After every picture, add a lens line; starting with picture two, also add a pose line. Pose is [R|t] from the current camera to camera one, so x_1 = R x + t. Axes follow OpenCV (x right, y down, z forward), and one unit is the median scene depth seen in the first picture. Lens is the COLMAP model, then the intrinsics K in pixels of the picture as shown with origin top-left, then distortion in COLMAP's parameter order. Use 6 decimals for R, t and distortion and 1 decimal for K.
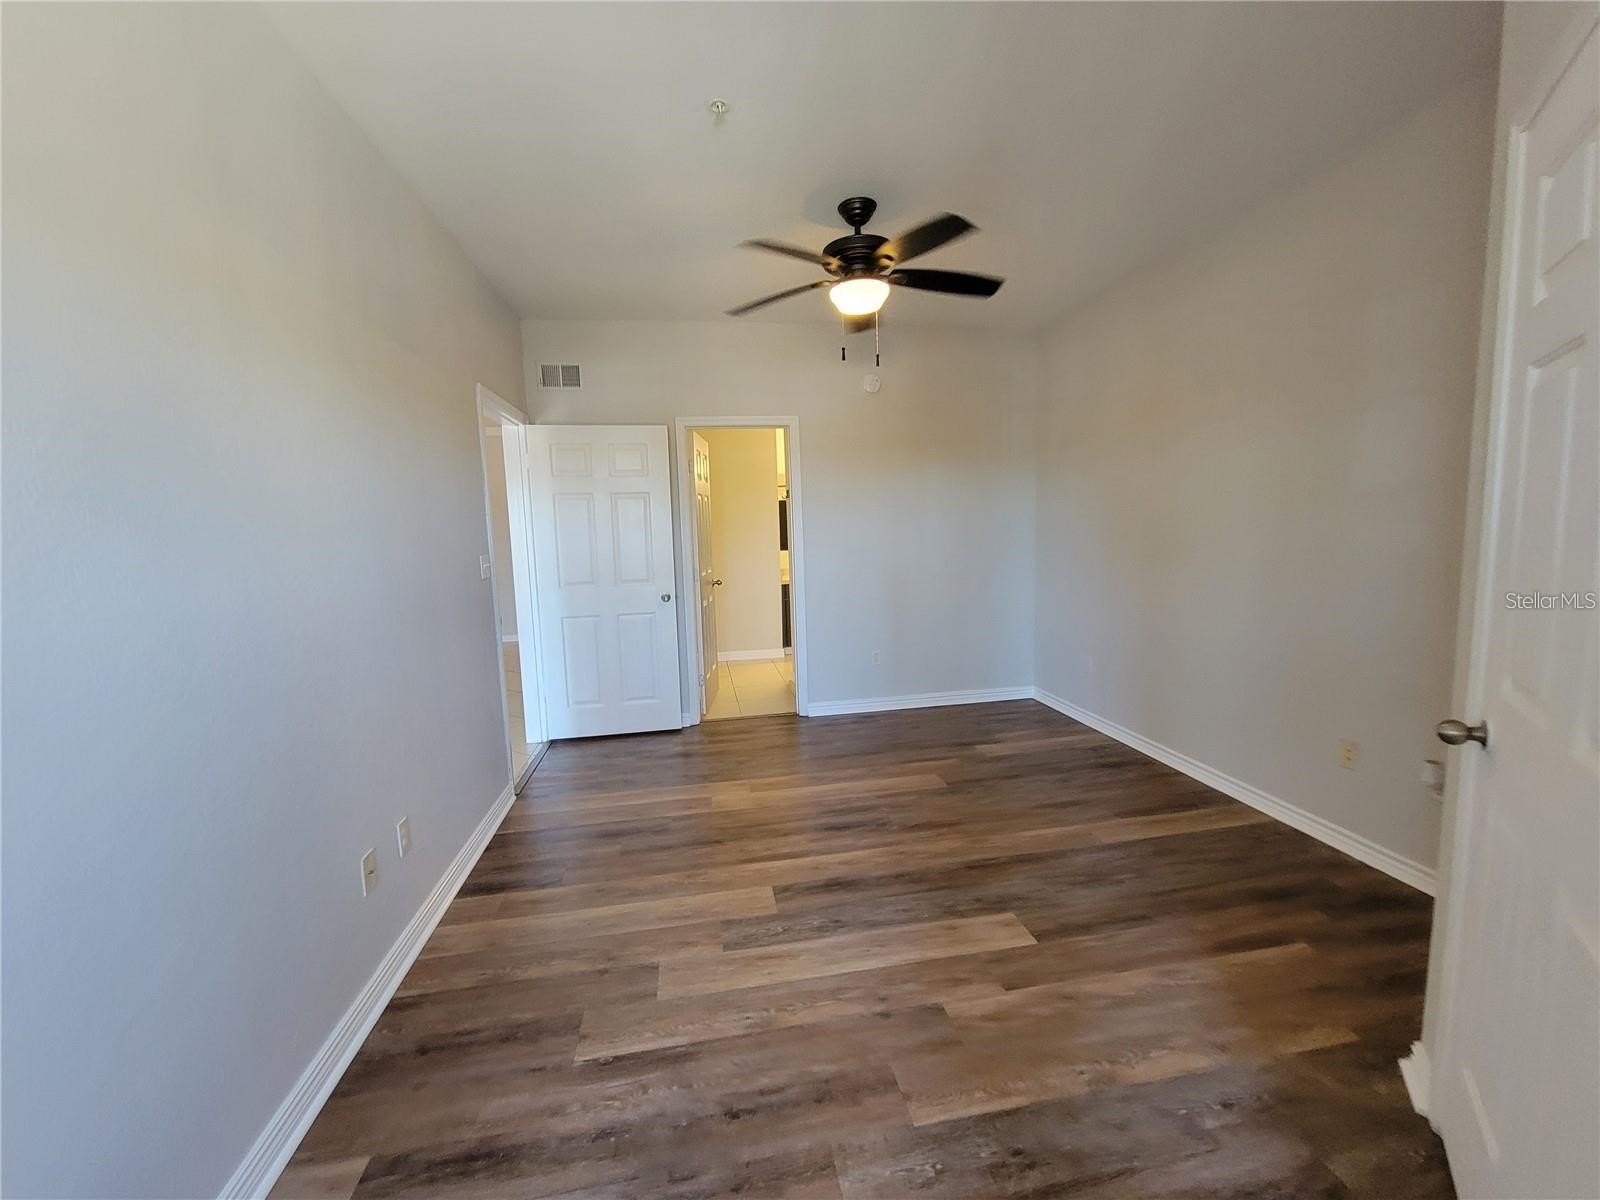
lens RADIAL K [[656.8, 0, 801.5], [0, 656.8, 600.2], [0, 0, 1]] dist [0.000149, -0.000637]
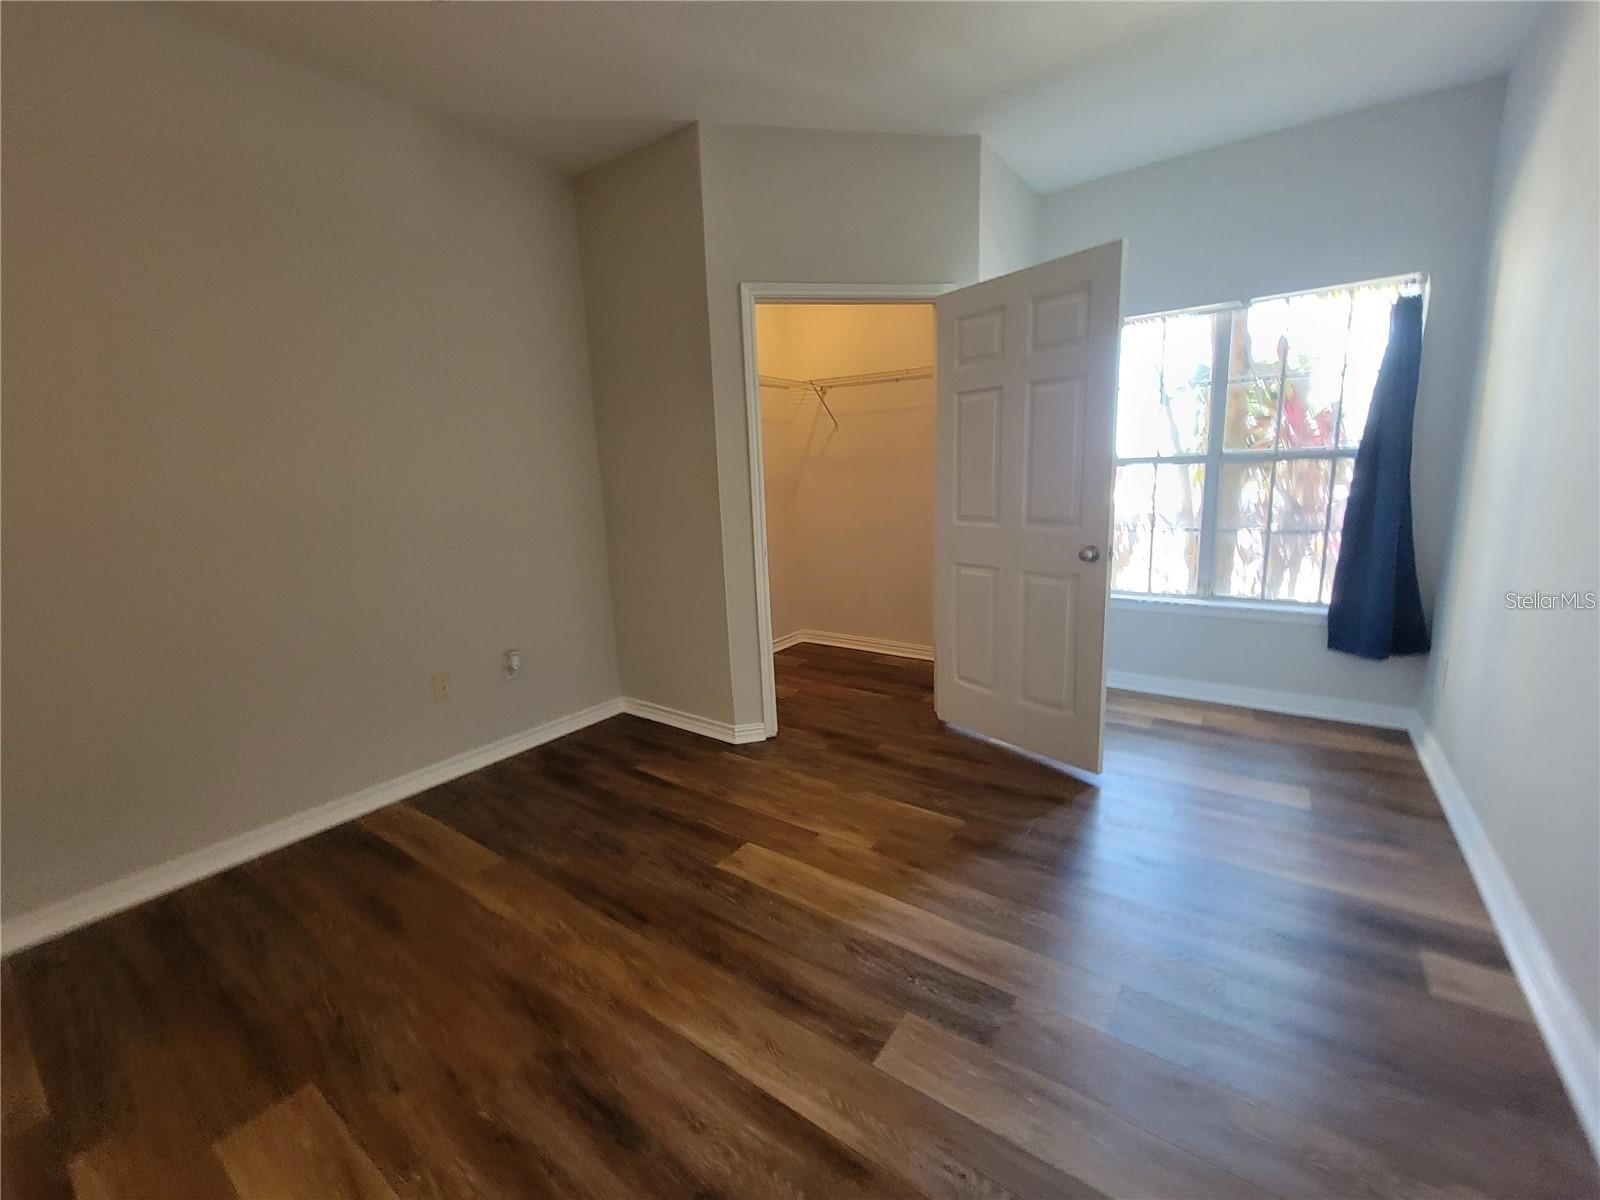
lens RADIAL K [[656.8, 0, 801.5], [0, 656.8, 600.2], [0, 0, 1]] dist [0.000149, -0.000637]
pose [[-0.696088, -0.093138, 0.711890, -0.405872], [0.126071, 0.960287, 0.248909, -0.112157], [-0.706801, 0.263011, -0.656702, 1.379824]]
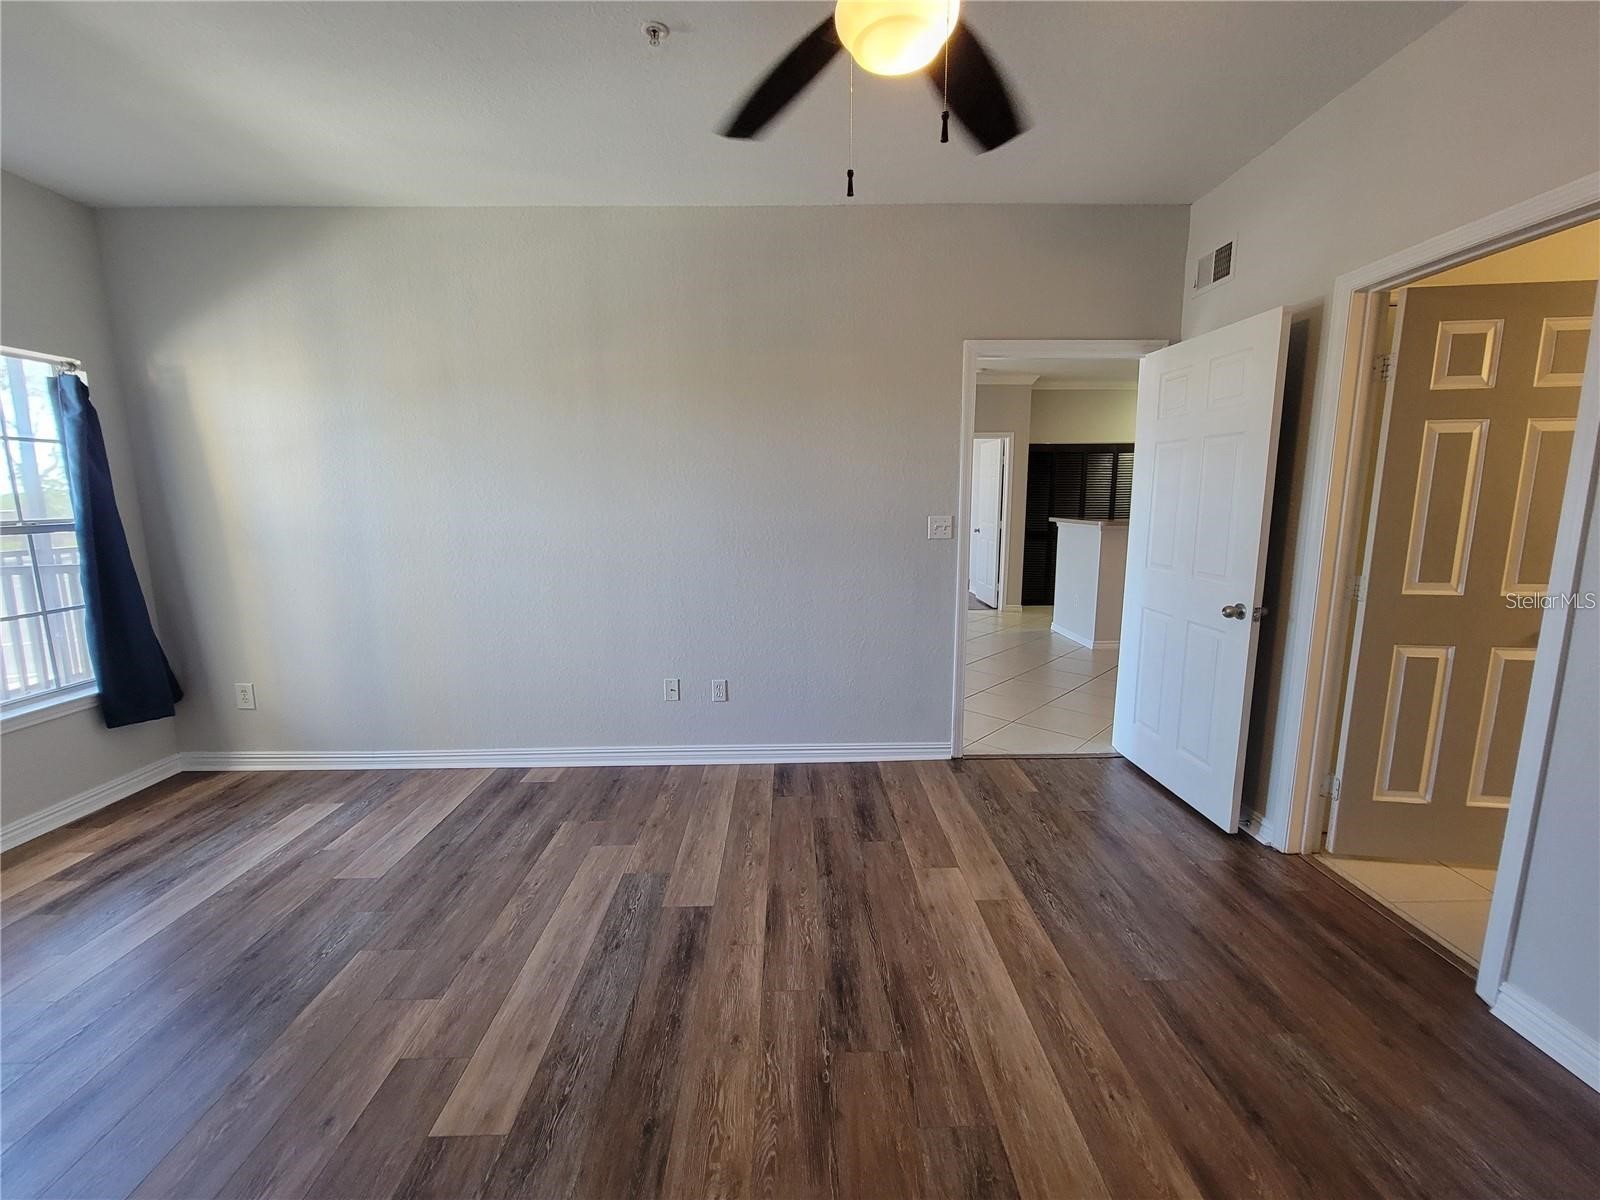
lens RADIAL K [[656.8, 0, 801.5], [0, 656.8, 600.2], [0, 0, 1]] dist [0.000149, -0.000637]
pose [[-0.162737, 0.185469, -0.969081, 0.756389], [-0.090388, 0.975242, 0.201827, -0.167548], [0.982521, 0.120438, -0.141944, 1.254171]]
